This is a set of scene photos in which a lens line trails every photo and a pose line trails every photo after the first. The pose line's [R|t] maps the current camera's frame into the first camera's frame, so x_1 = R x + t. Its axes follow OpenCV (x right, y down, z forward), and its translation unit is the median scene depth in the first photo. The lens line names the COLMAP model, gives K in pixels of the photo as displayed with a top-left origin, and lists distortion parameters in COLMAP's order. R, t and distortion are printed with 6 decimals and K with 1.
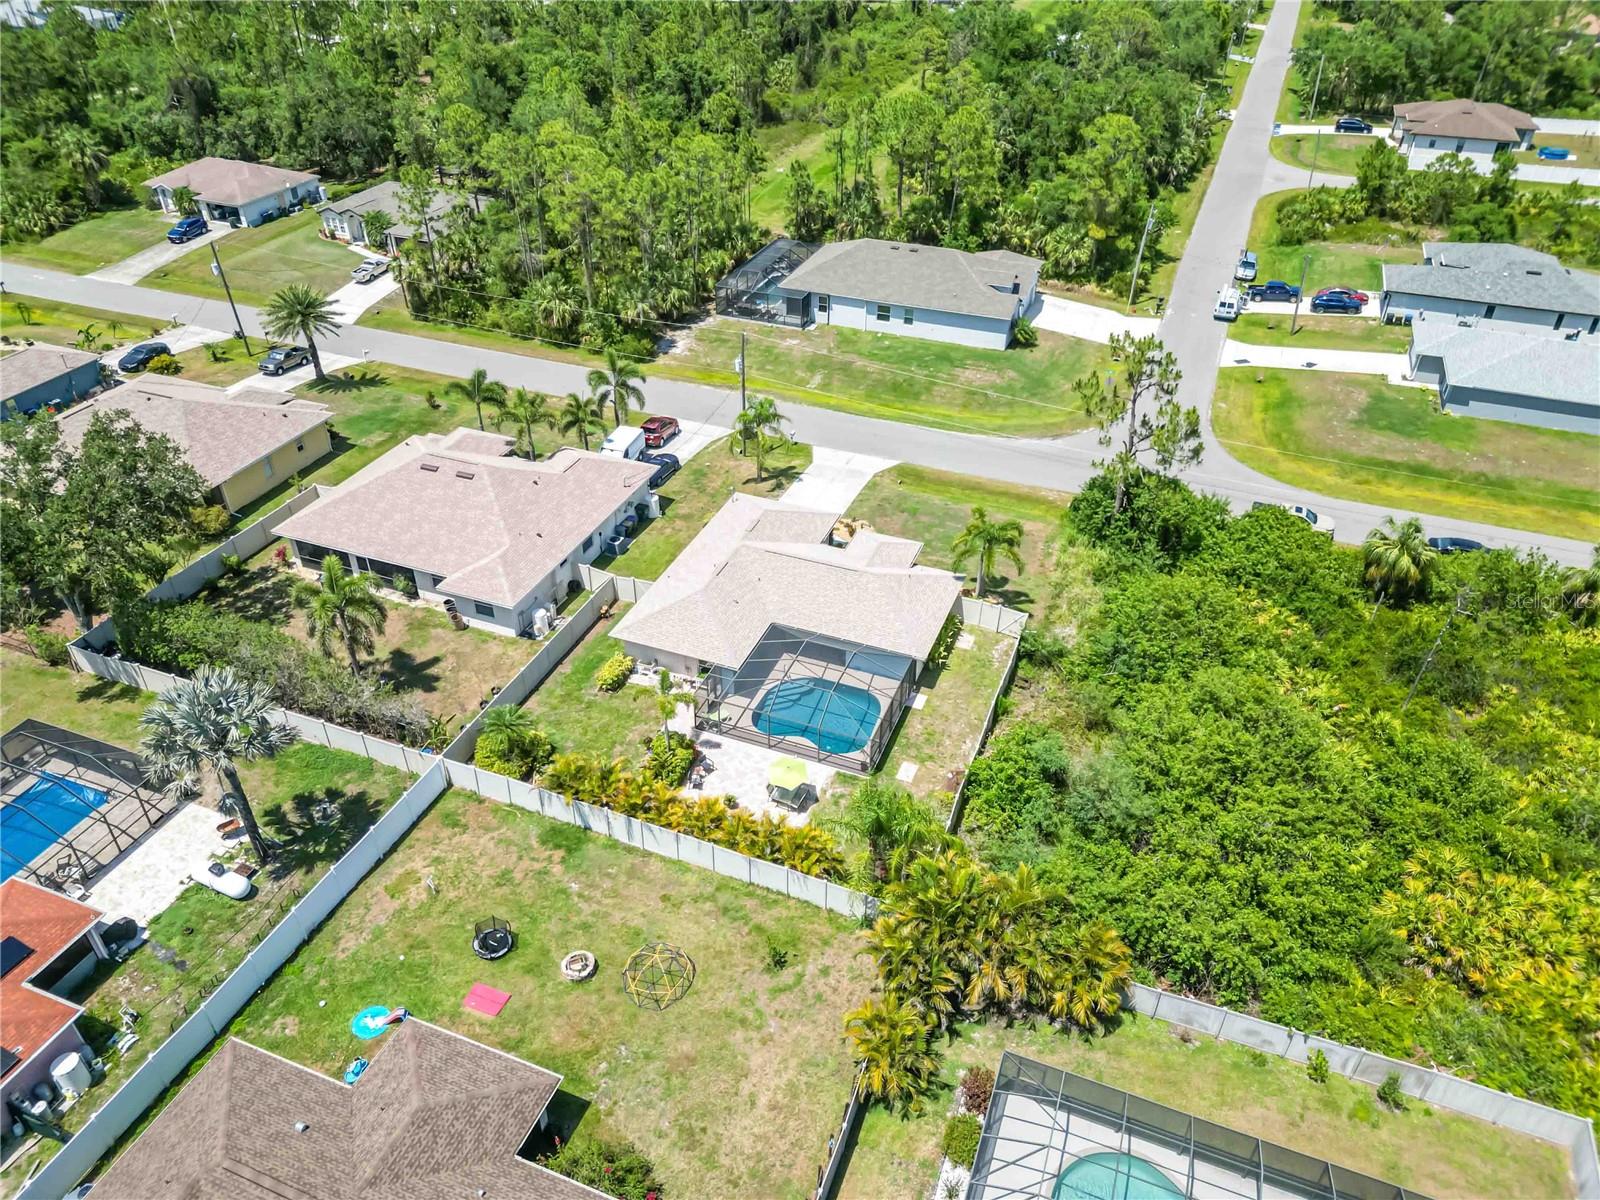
lens RADIAL K [[1124.0, 0, 795.1], [0, 1124.0, 597.7], [0, 0, 1]] dist [0.064295, -0.064664]
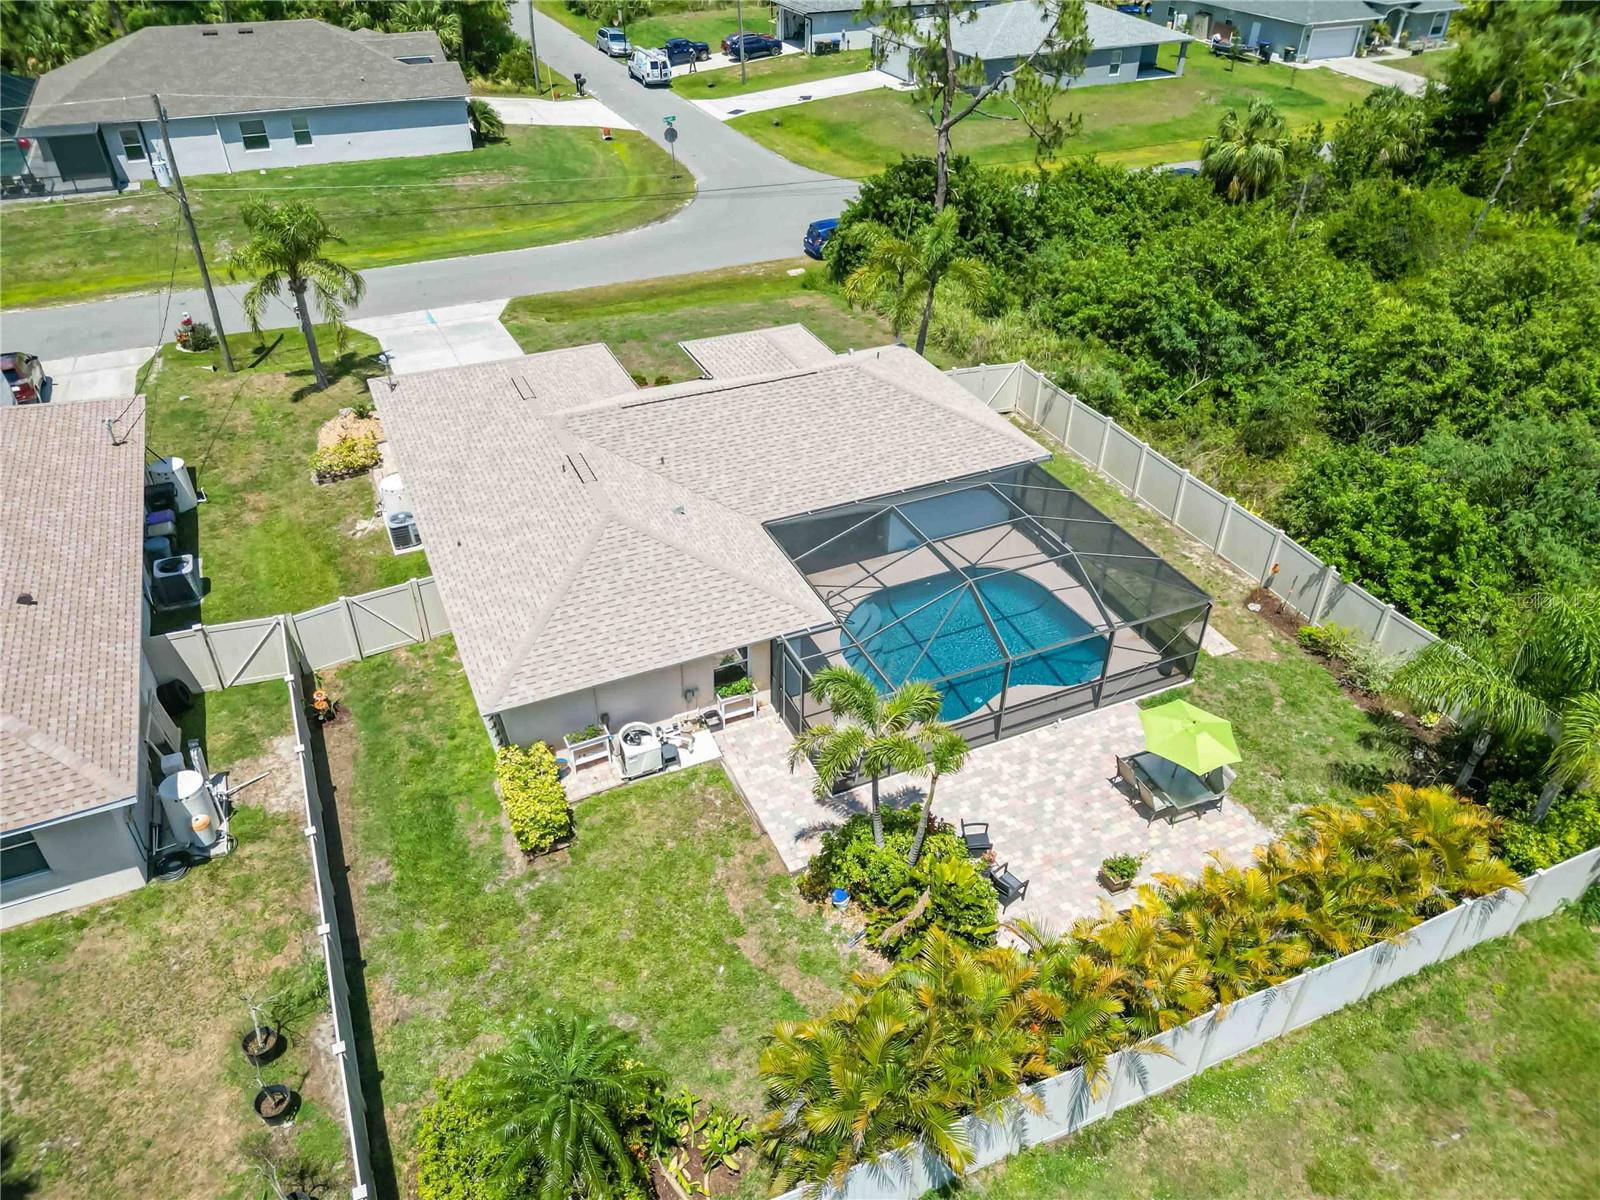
lens RADIAL K [[1122.9, 0, 795.1], [0, 1122.9, 600.9], [0, 0, 1]] dist [0.045123, -0.037816]
pose [[0.692982, -0.418983, 0.586710, -0.262231], [0.410757, 0.898247, 0.156300, -0.013216], [-0.592498, 0.132682, 0.794570, 0.578144]]
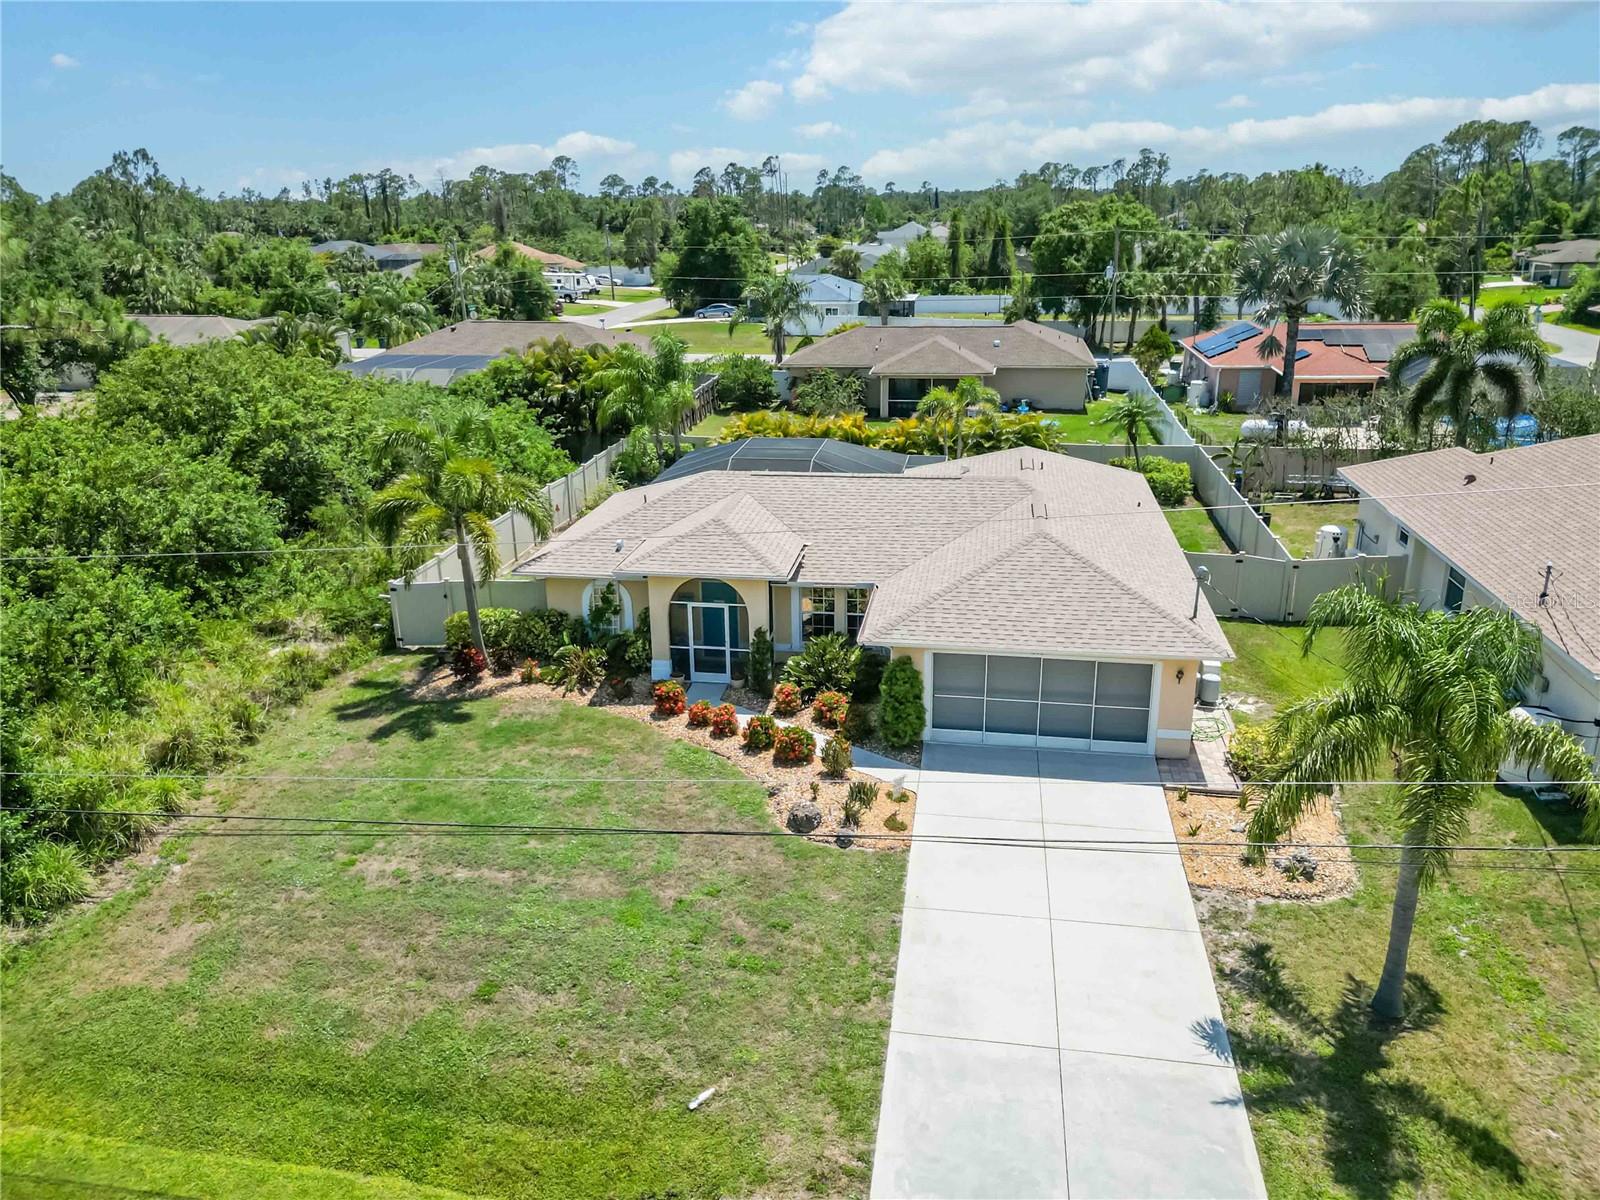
lens RADIAL K [[1188.7, 0, 795.0], [0, 1188.7, 598.1], [0, 0, 1]] dist [0.059597, -0.056051]
pose [[-0.976841, 0.075764, -0.200102, 0.133963], [-0.114947, 0.602968, 0.789440, -0.368687], [0.180466, 0.794159, -0.580296, 1.243346]]
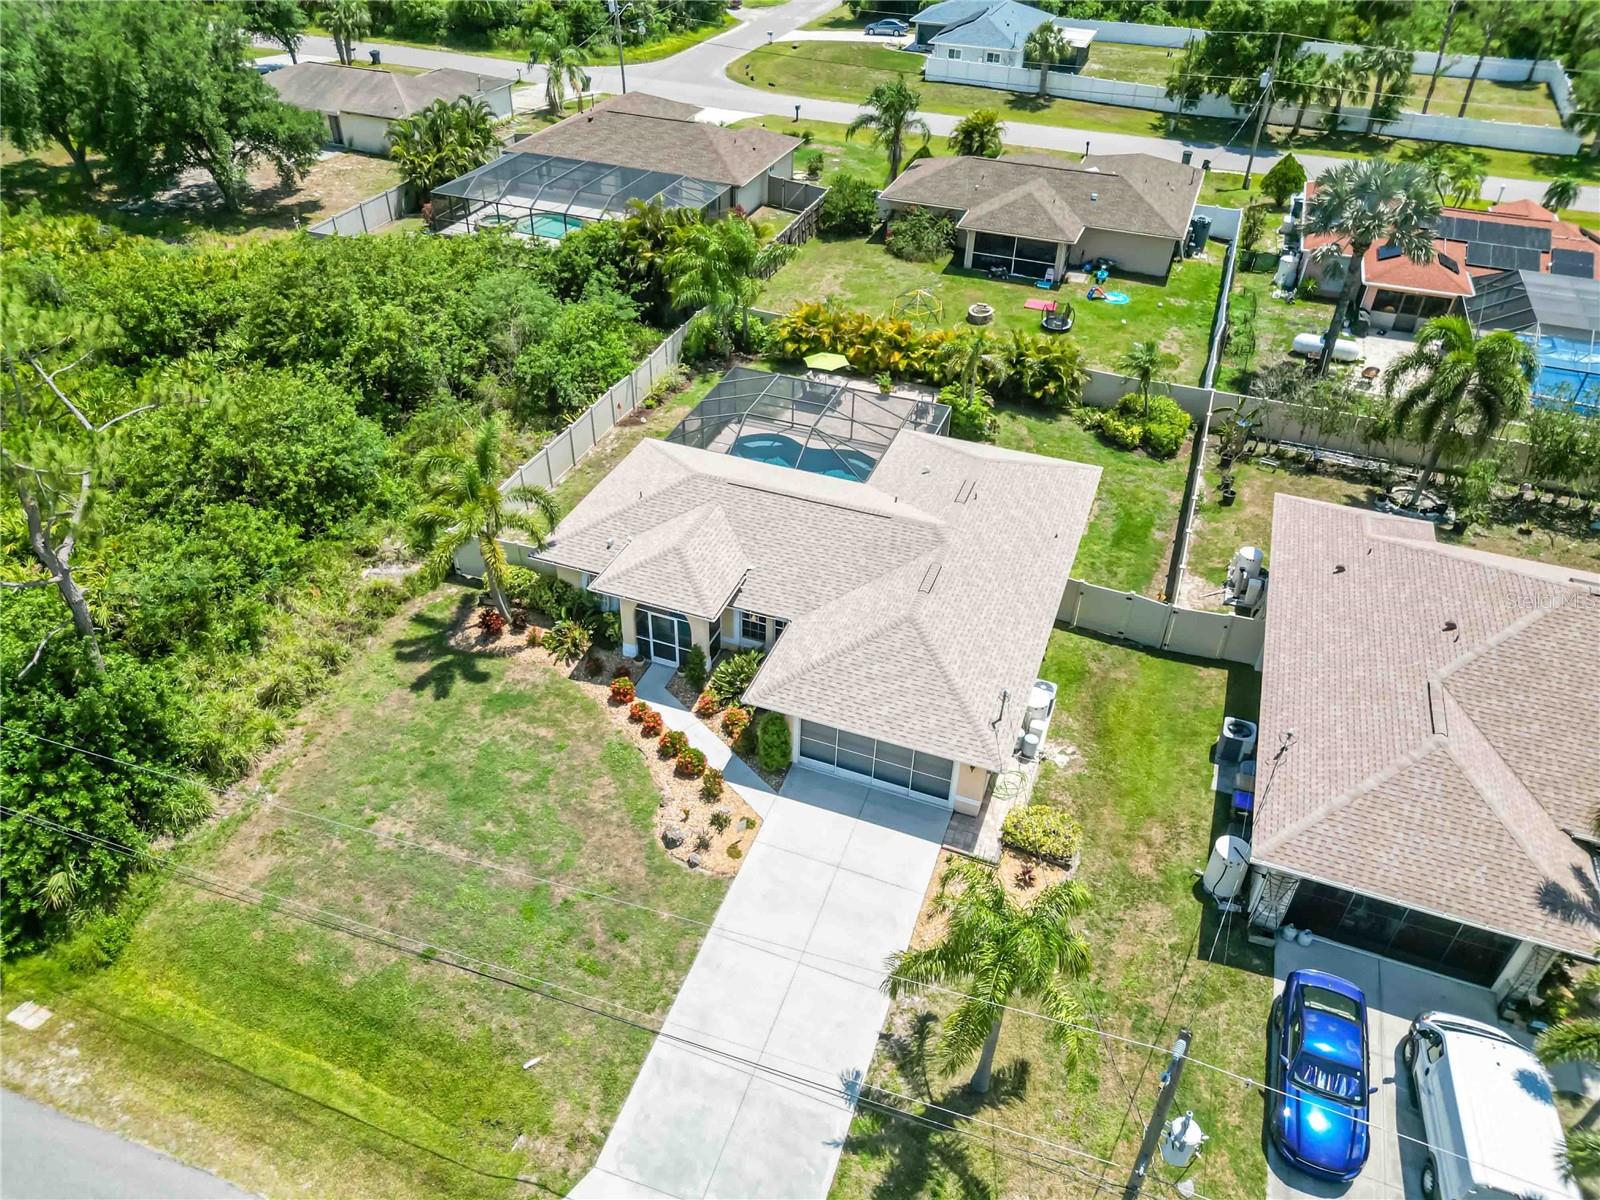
lens RADIAL K [[1125.7, 0, 795.1], [0, 1125.7, 596.1], [0, 0, 1]] dist [0.053732, -0.048034]
pose [[-0.999489, -0.009016, -0.030667, 0.036399], [-0.031952, 0.309249, 0.950444, -0.525782], [0.000914, 0.950938, -0.309379, 1.148476]]
